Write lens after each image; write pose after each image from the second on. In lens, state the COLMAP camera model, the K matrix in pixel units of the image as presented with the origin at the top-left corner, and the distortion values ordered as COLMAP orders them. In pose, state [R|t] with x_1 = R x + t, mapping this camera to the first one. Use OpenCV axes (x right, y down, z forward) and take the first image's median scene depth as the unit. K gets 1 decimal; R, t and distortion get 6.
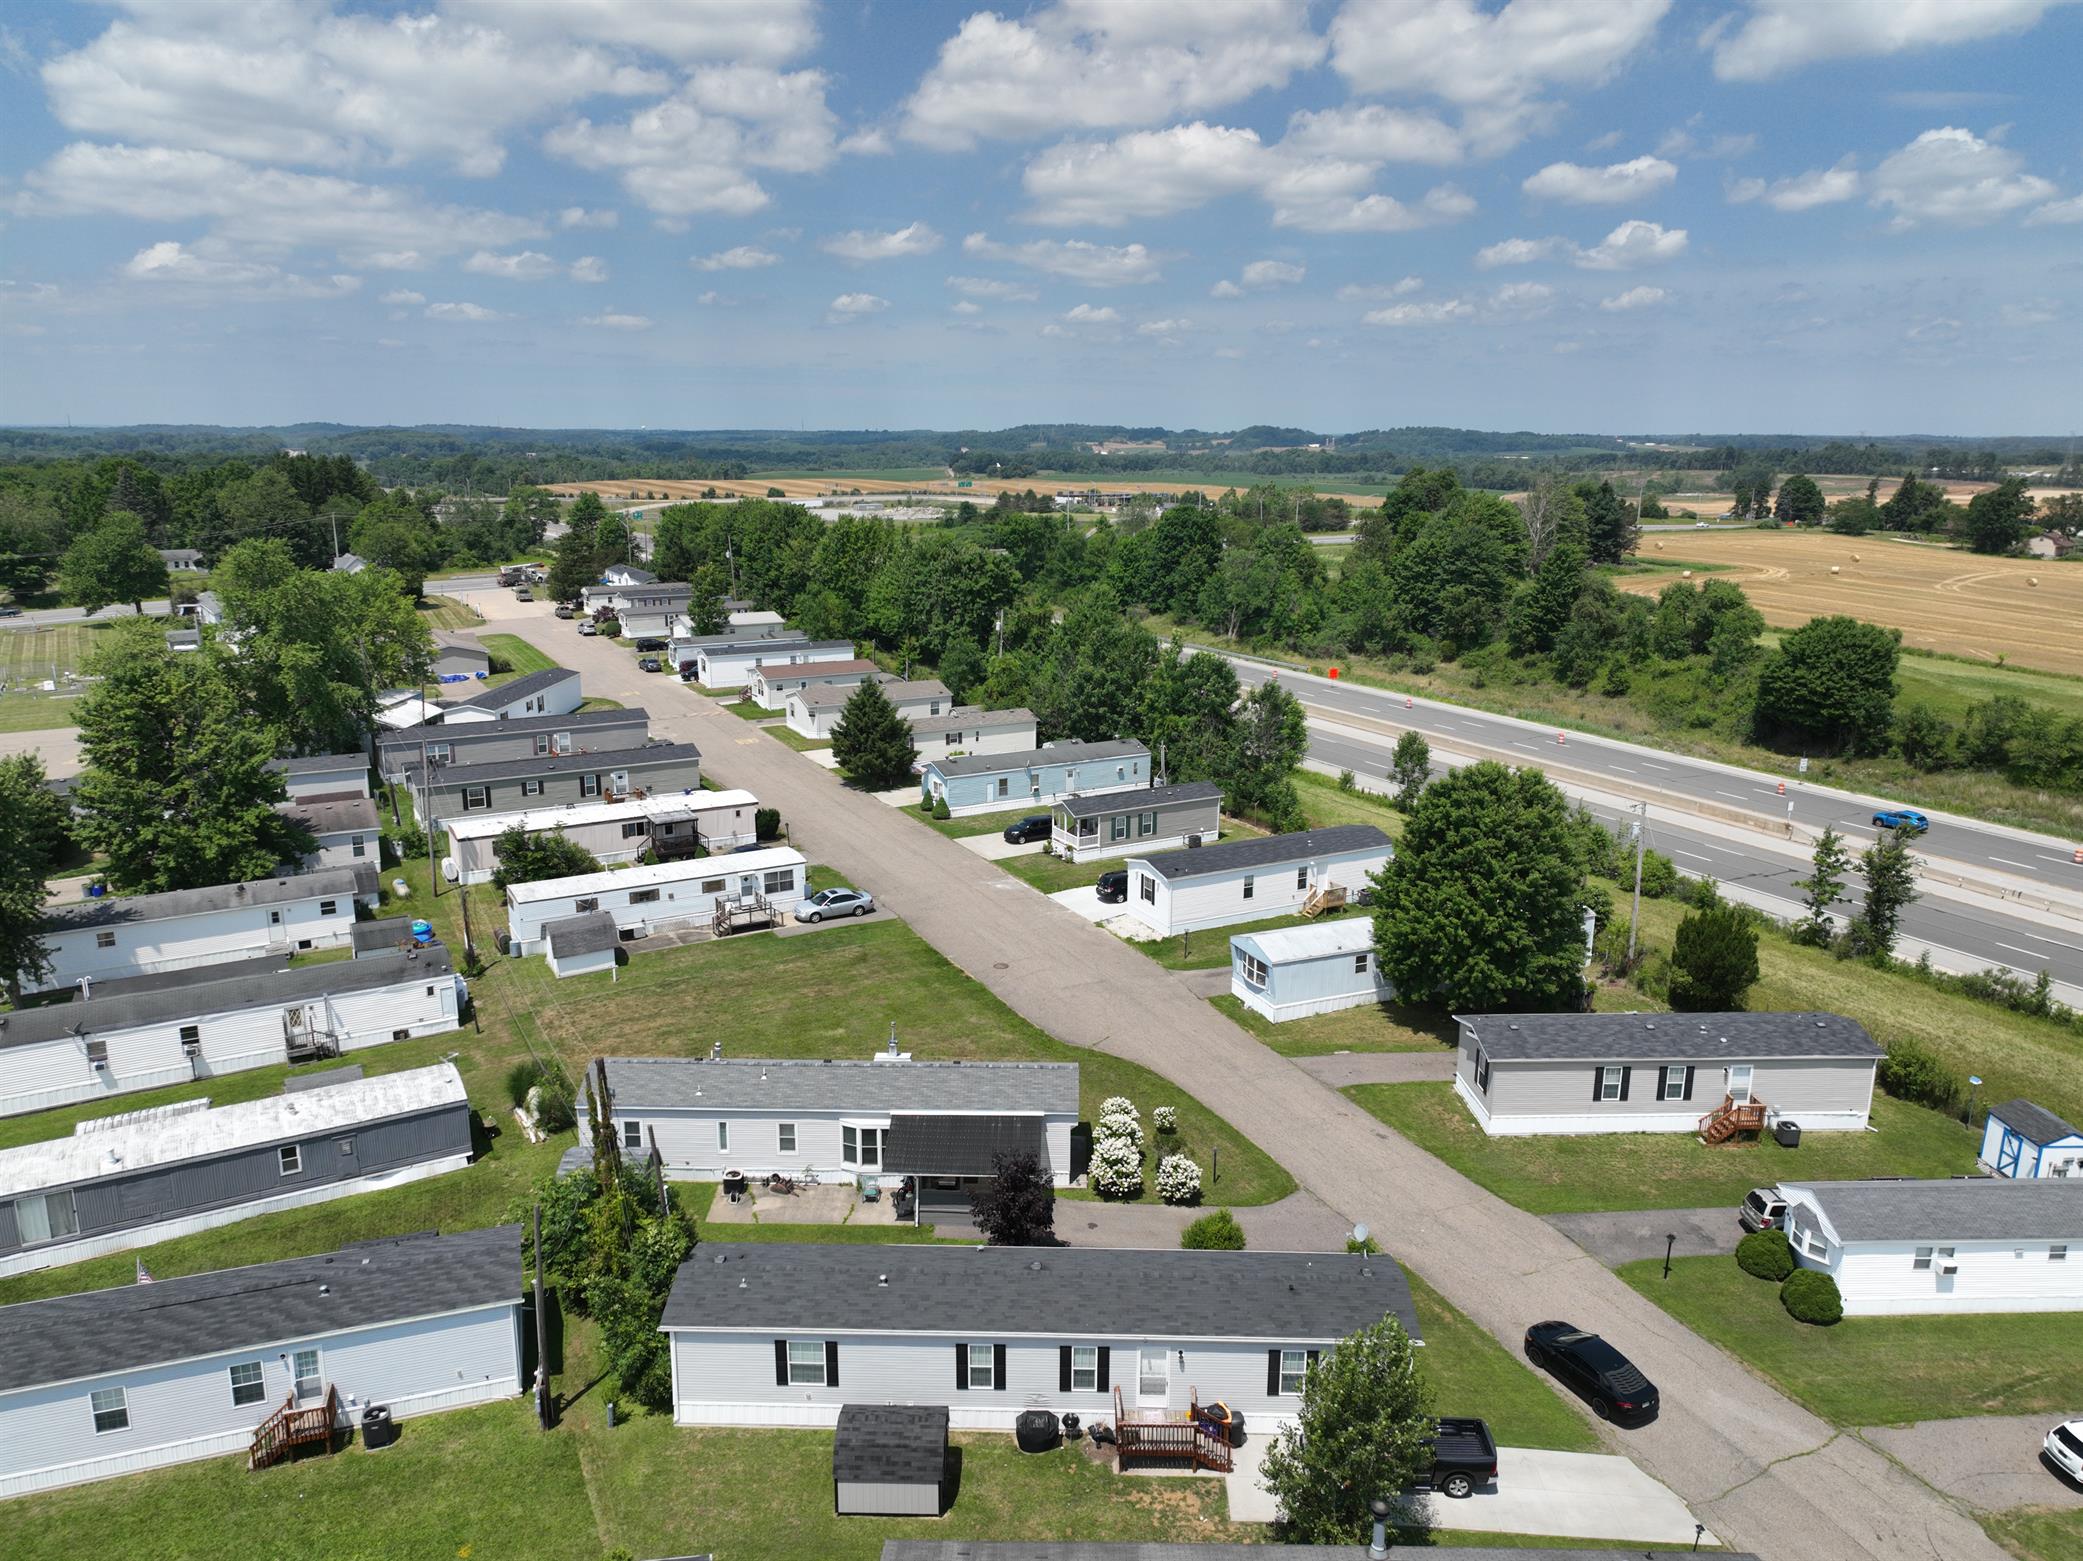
lens RADIAL K [[1454.8, 0, 1041.5], [0, 1454.8, 780.5], [0, 0, 1]] dist [-0.007402, 0.026798]
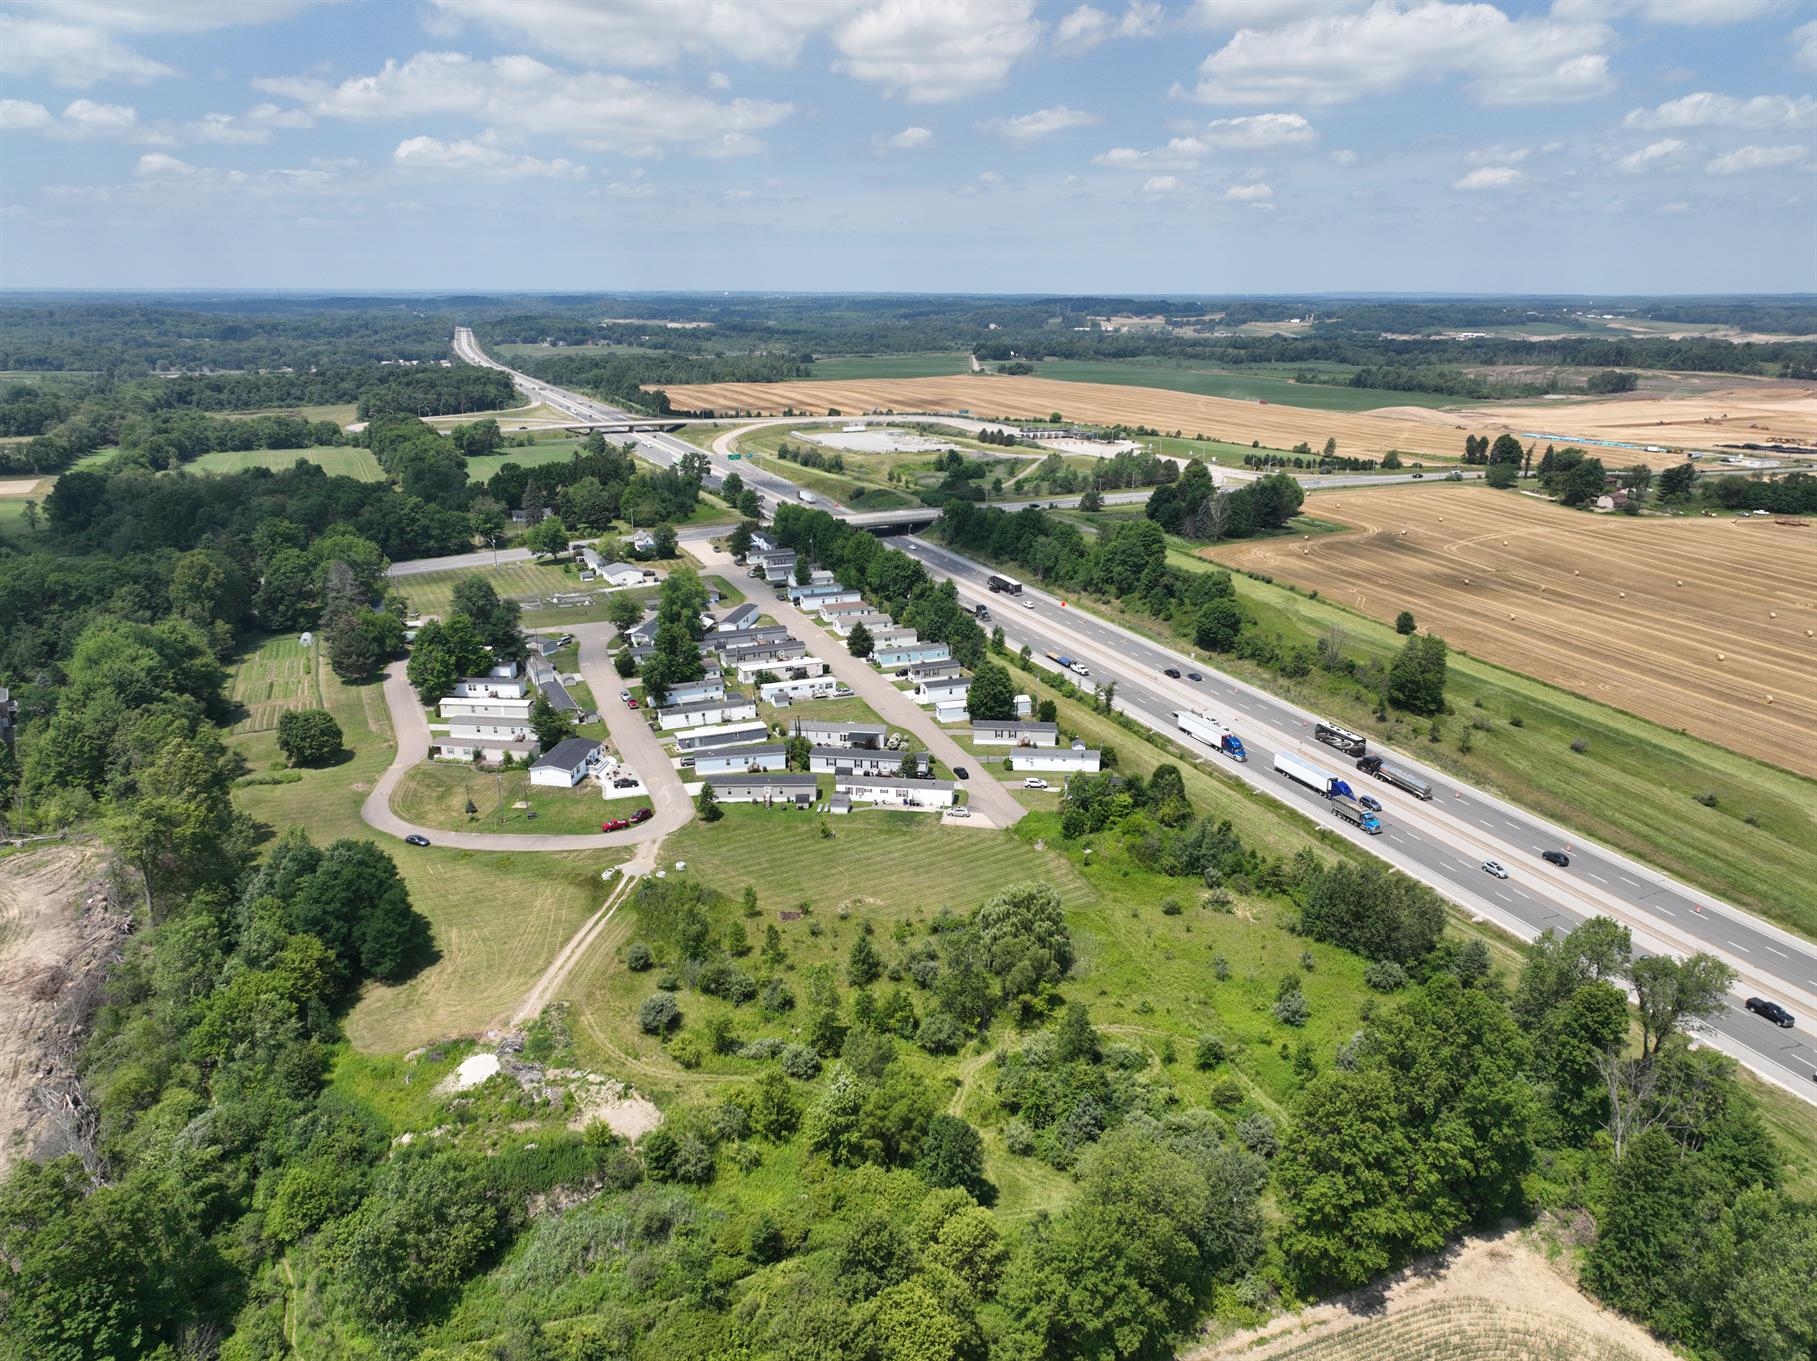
lens RADIAL K [[1269.0, 0, 908.5], [0, 1269.0, 680.5], [0, 0, 1]] dist [-0.007402, 0.026798]
pose [[0.992594, 0.032220, -0.117132, 0.298262], [-0.024559, 0.997500, 0.066267, -0.121906], [0.118975, -0.062900, 0.990903, -1.628875]]
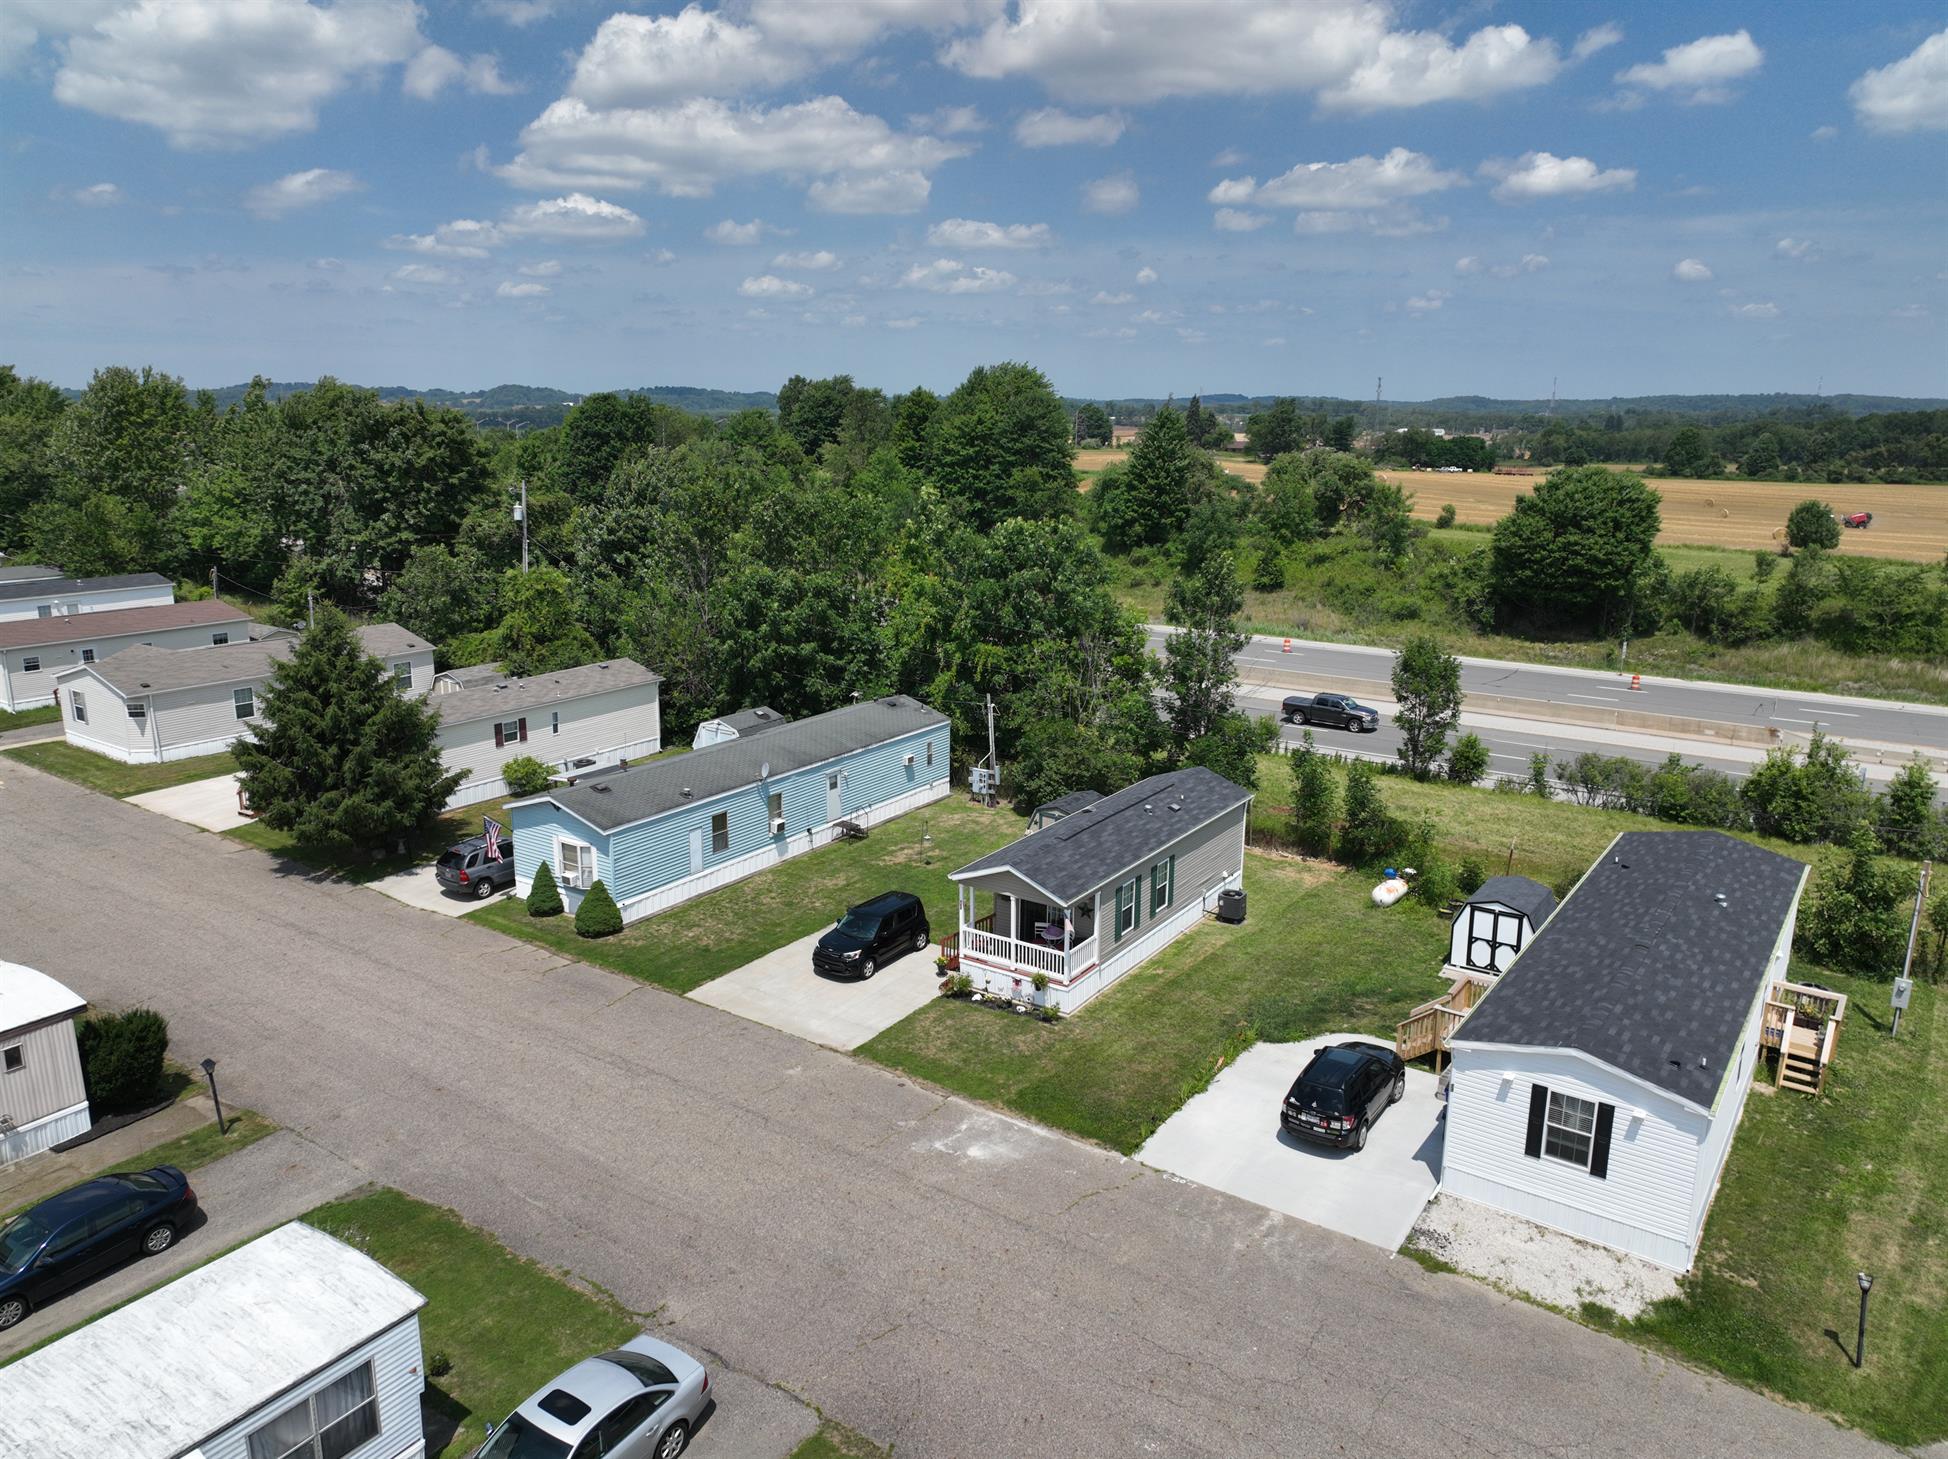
lens RADIAL K [[1360.5, 0, 974.0], [0, 1360.5, 729.5], [0, 0, 1]] dist [-0.007402, 0.026798]
pose [[0.891730, -0.105056, 0.440205, -0.124367], [0.102575, 0.994288, 0.029502, -0.028183], [-0.440790, 0.018847, 0.897413, 0.548727]]
